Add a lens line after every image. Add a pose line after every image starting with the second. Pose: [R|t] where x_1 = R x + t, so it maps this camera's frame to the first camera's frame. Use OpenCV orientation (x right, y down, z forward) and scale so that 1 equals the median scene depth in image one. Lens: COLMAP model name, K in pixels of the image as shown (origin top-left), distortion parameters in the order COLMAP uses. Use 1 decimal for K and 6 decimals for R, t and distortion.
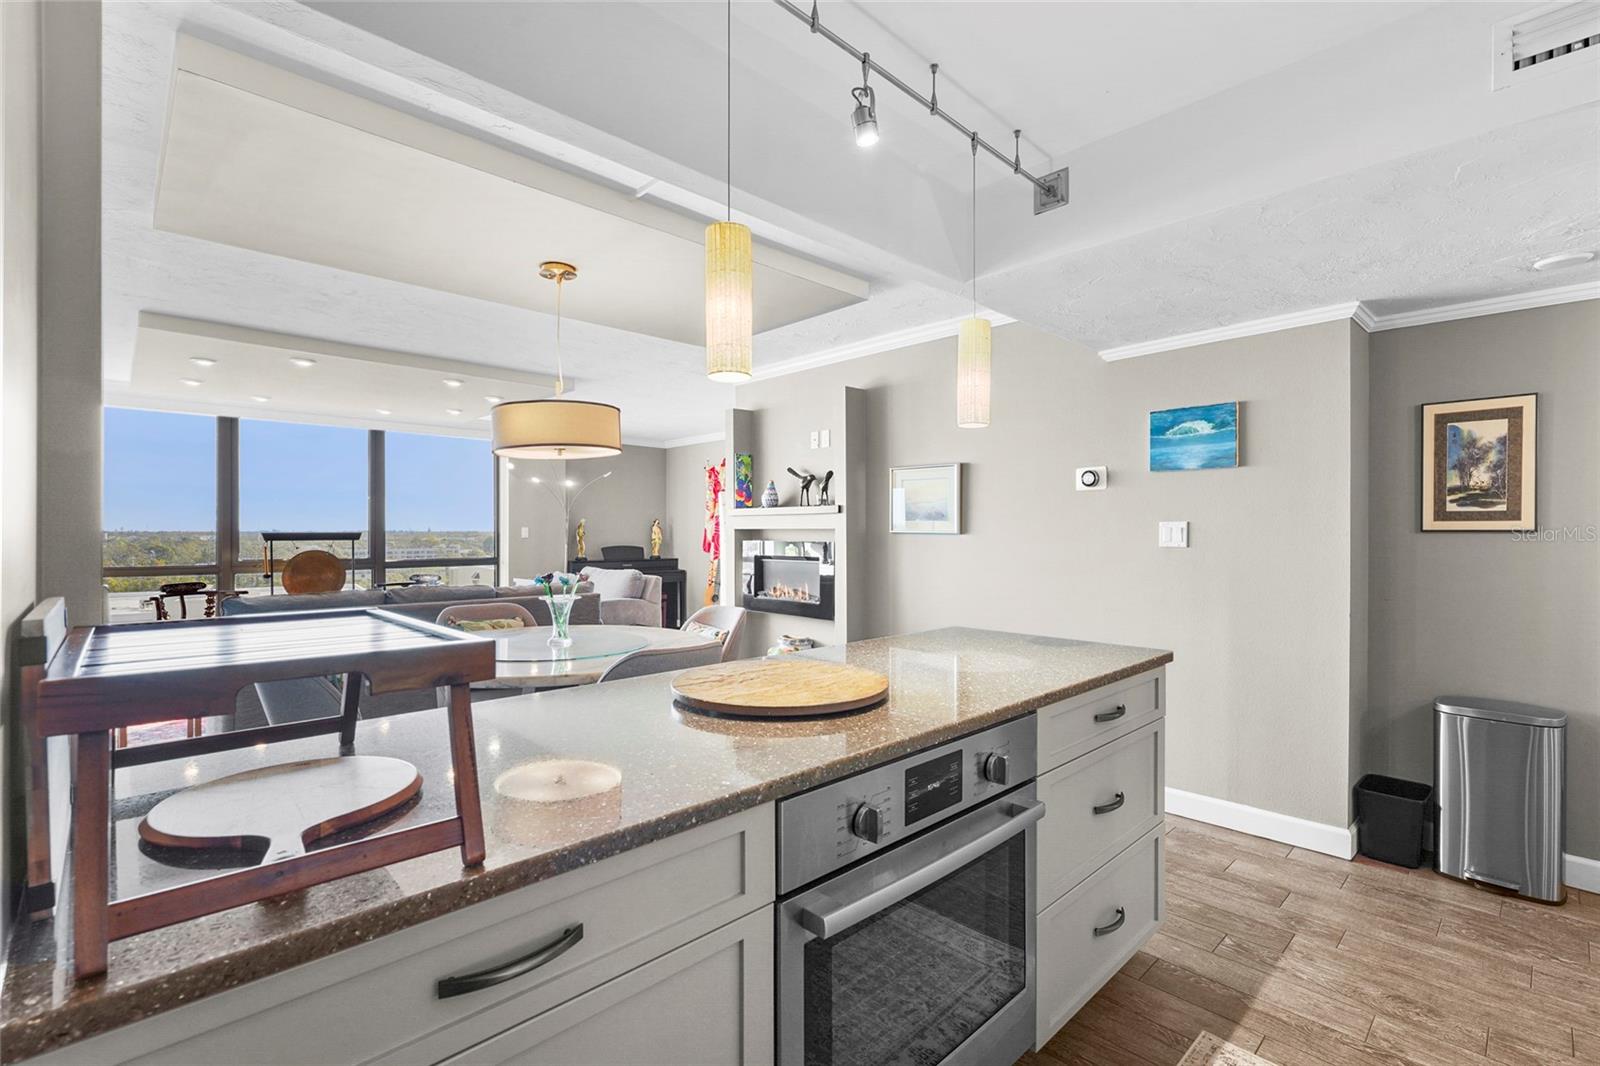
lens RADIAL K [[725.2, 0, 806.0], [0, 725.2, 533.2], [0, 0, 1]] dist [0.000813, 0.000024]
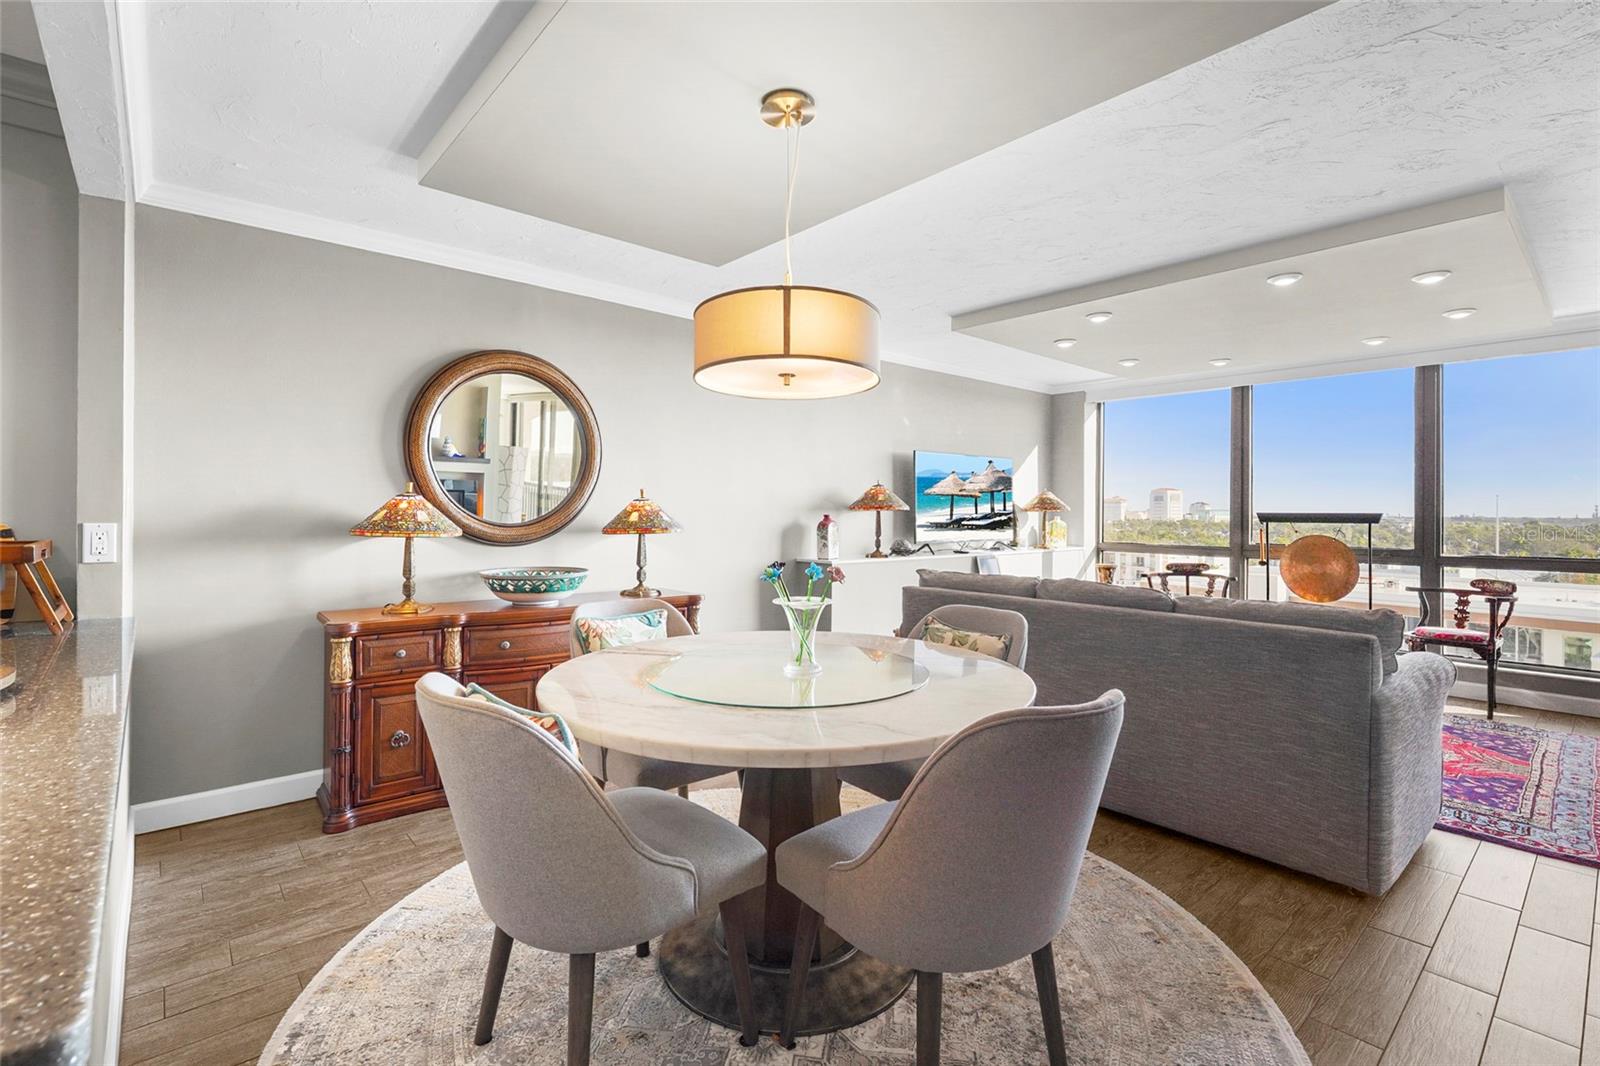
lens RADIAL K [[722.0, 0, 799.1], [0, 722.0, 511.3], [0, 0, 1]] dist [-0.000100, 0.000188]
pose [[-0.052606, -0.005336, -0.998601, 0.337790], [-0.006950, 0.999963, -0.004977, 0.012498], [0.998591, 0.006679, -0.052641, 1.132149]]
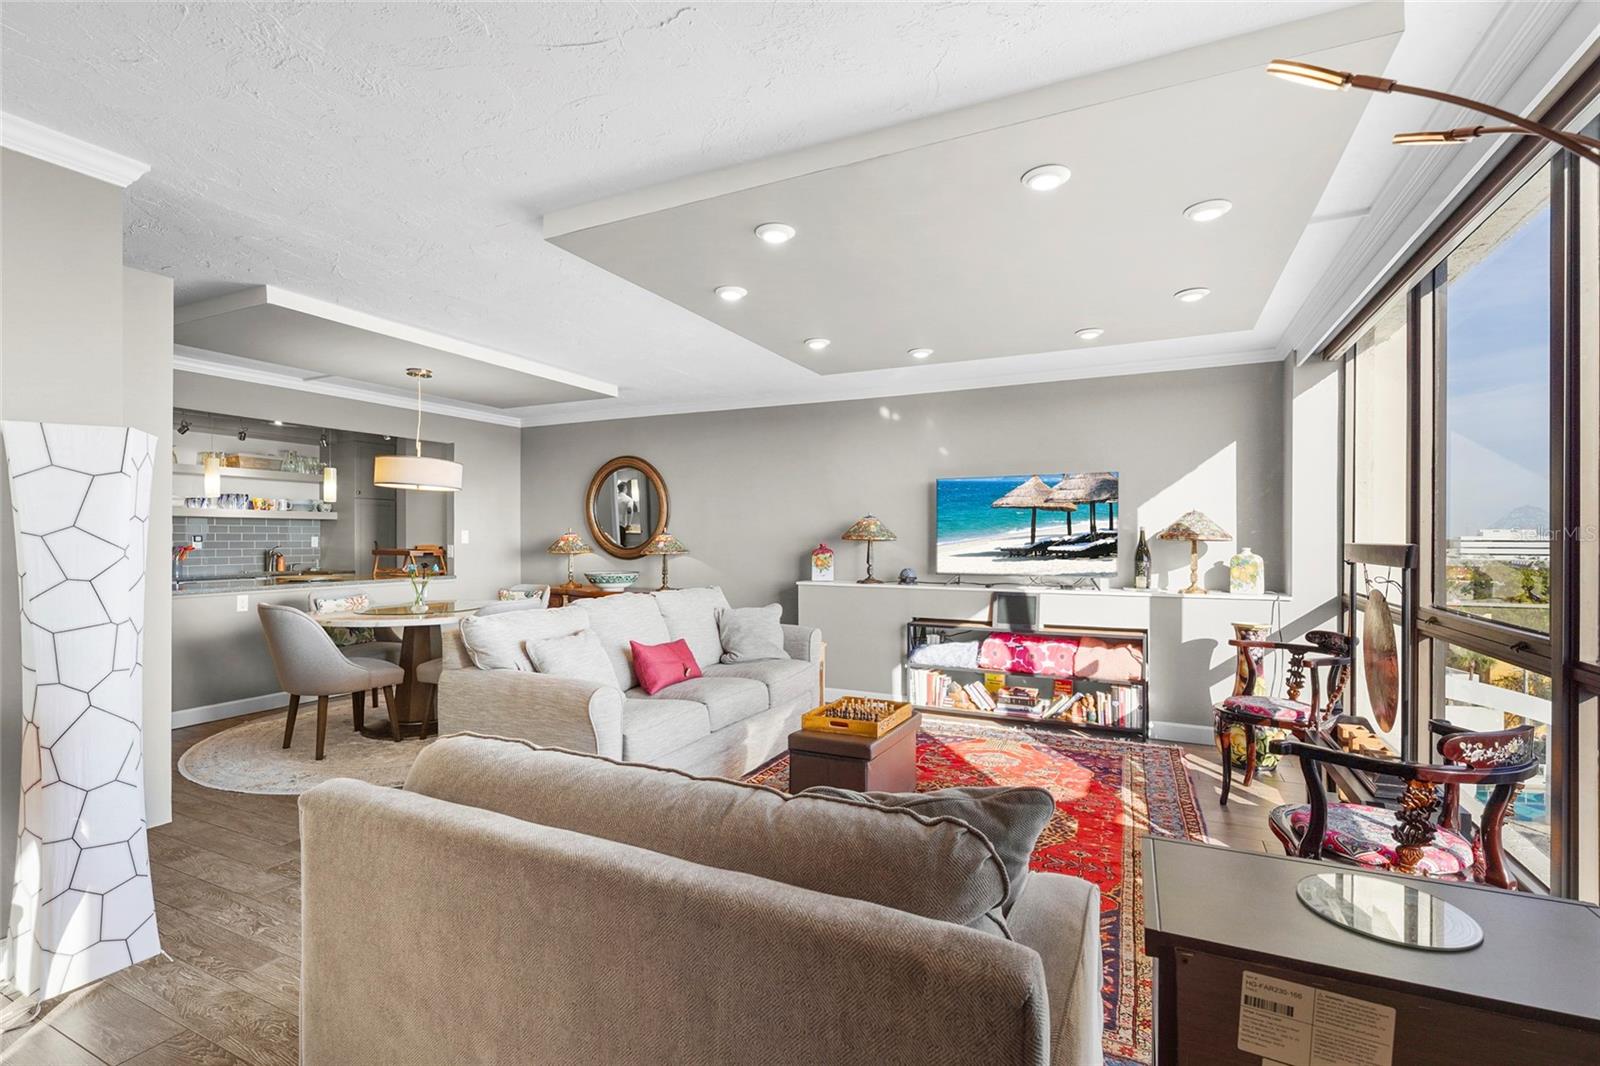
lens RADIAL K [[717.1, 0, 800.0], [0, 717.1, 533.0], [0, 0, 1]] dist [0.000713, 0.000084]
pose [[-0.937498, -0.003798, -0.347970, -0.621627], [-0.003291, 0.999992, -0.002047, -0.011440], [0.347975, -0.000774, -0.937504, 2.990400]]
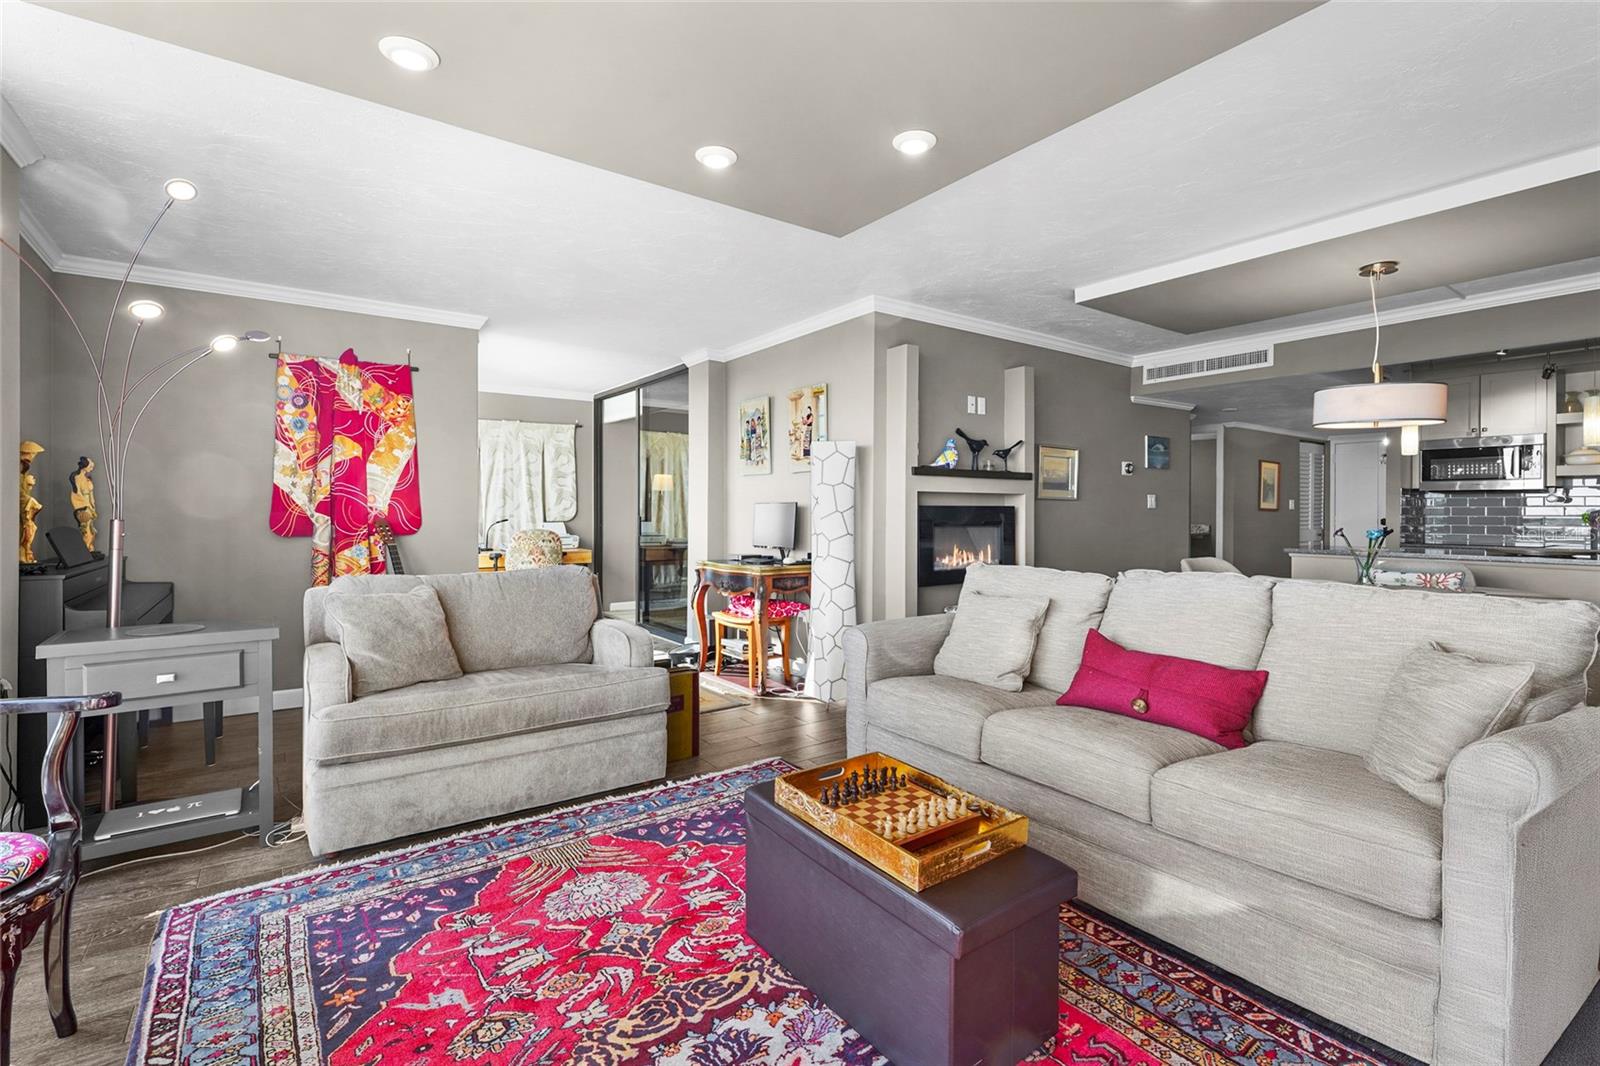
lens RADIAL K [[736.5, 0, 805.9], [0, 736.5, 509.6], [0, 0, 1]] dist [-0.004020, -0.000358]
pose [[0.137502, 0.002189, 0.990499, -1.771270], [-0.000227, 0.999998, -0.002178, 0.030642], [-0.990501, 0.000074, 0.137502, 1.889608]]
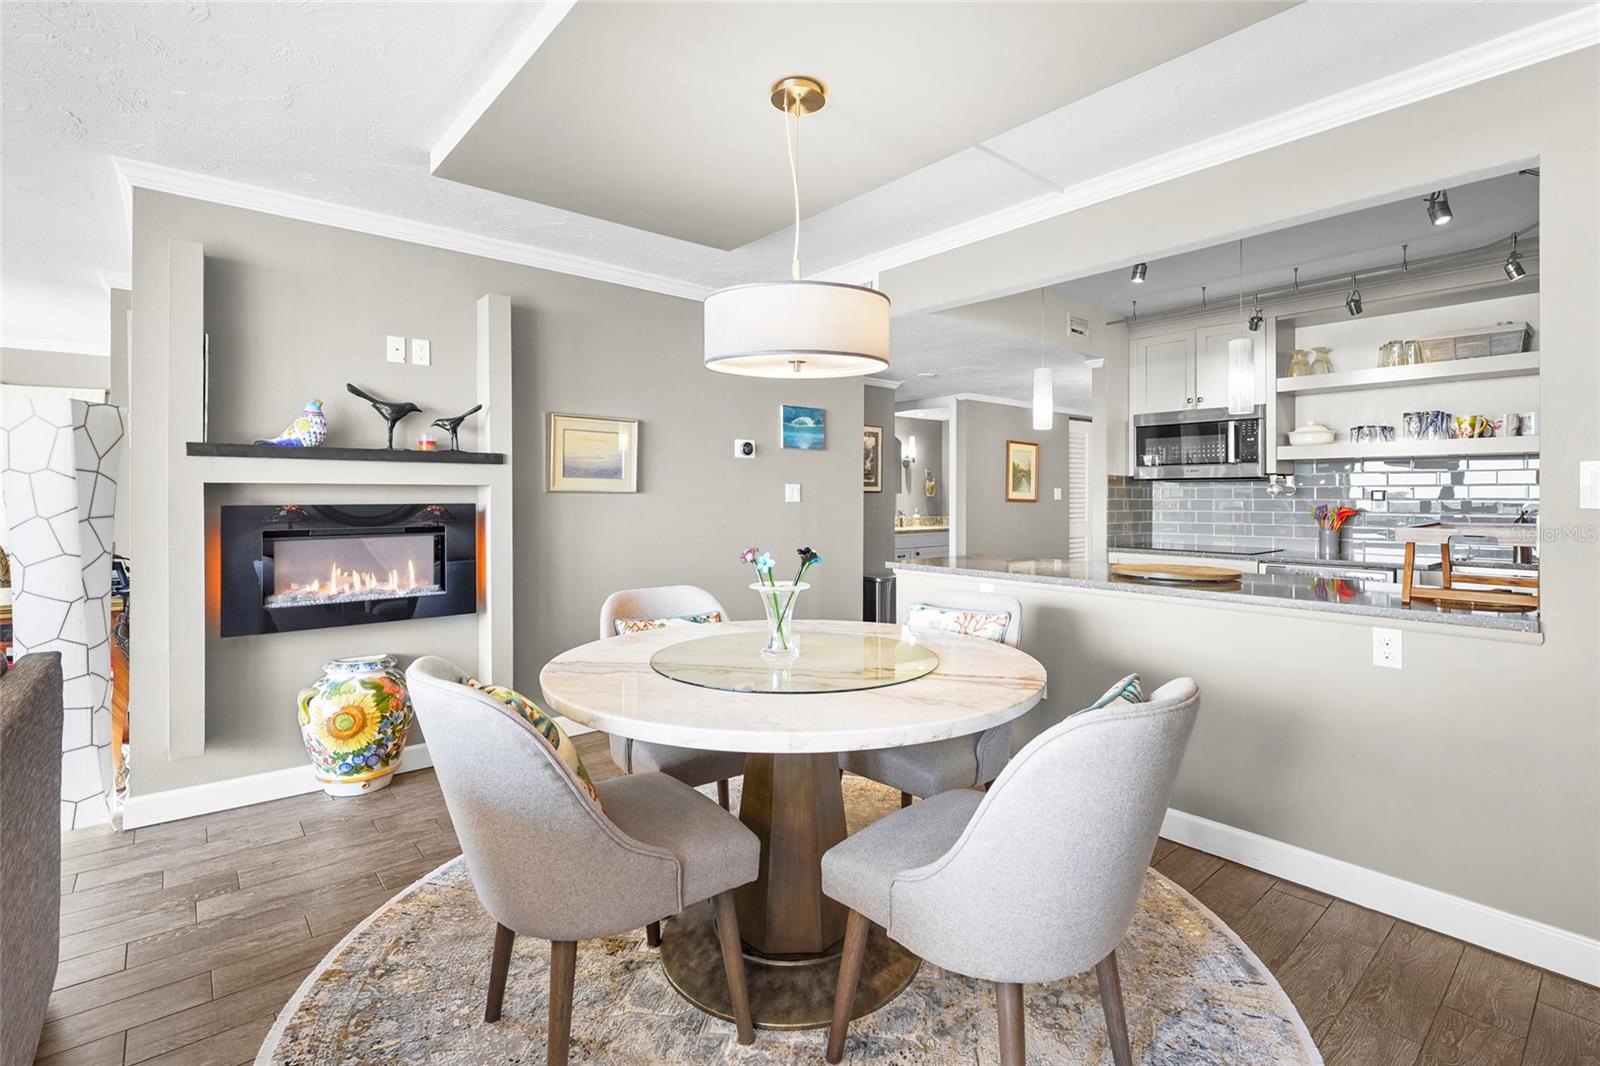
lens RADIAL K [[736.5, 0, 805.9], [0, 736.5, 509.6], [0, 0, 1]] dist [-0.004020, -0.000358]
pose [[0.062138, -0.019052, 0.997886, -1.102368], [0.000453, 0.999818, 0.019061, 0.007564], [-0.998067, -0.000733, 0.062136, 1.021650]]
